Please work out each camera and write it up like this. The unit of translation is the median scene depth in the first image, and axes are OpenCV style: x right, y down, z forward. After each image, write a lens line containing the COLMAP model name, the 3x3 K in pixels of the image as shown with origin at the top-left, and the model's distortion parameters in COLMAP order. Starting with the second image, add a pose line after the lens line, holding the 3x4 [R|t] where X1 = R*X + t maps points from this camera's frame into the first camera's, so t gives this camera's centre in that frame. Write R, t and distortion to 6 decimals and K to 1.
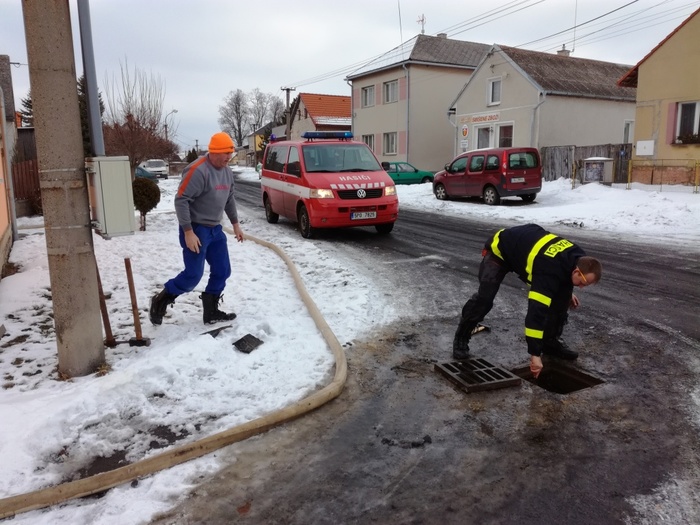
lens RADIAL K [[554.8, 0, 349.2], [0, 554.8, 267.3], [0, 0, 1]] dist [0.119161, -0.231367]
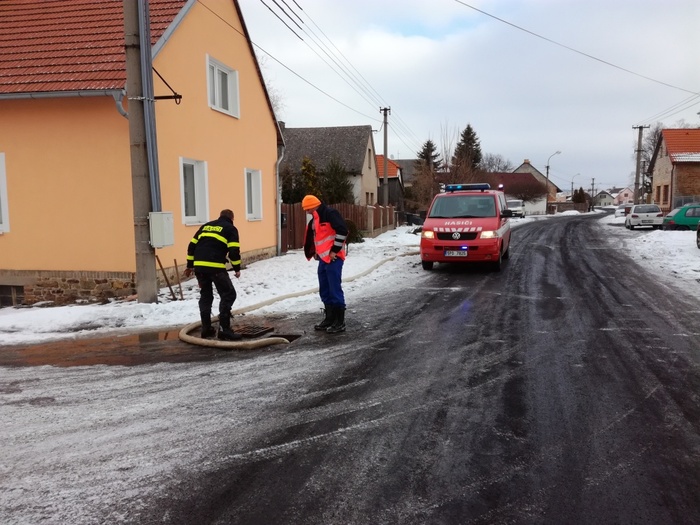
lens RADIAL K [[554.8, 0, 349.2], [0, 554.8, 267.3], [0, 0, 1]] dist [0.119161, -0.231367]
pose [[0.772475, 0.076891, -0.630373, 0.761686], [-0.119050, 0.992578, -0.024814, -0.006210], [0.623787, 0.094214, 0.775896, -0.116779]]
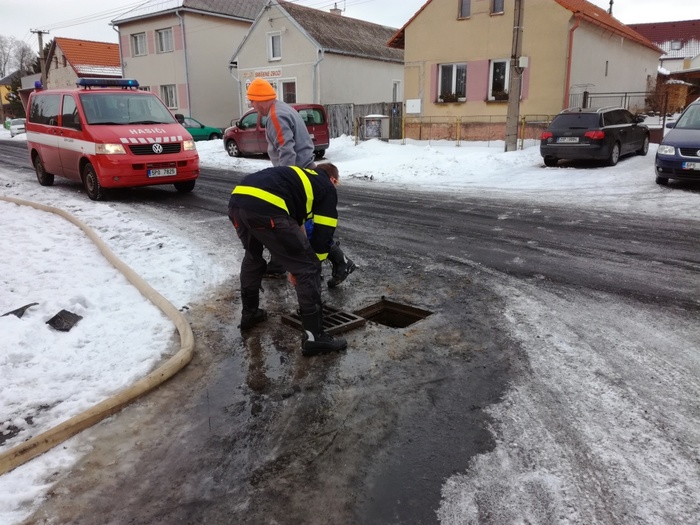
lens RADIAL K [[563.3, 0, 350.0], [0, 563.3, 262.5], [0, 0, 1]] dist [0.061400, -0.102687]
pose [[0.930564, -0.087601, 0.355494, -0.038261], [0.065553, 0.995129, 0.073625, 0.006551], [-0.360212, -0.045209, 0.931774, 0.017361]]
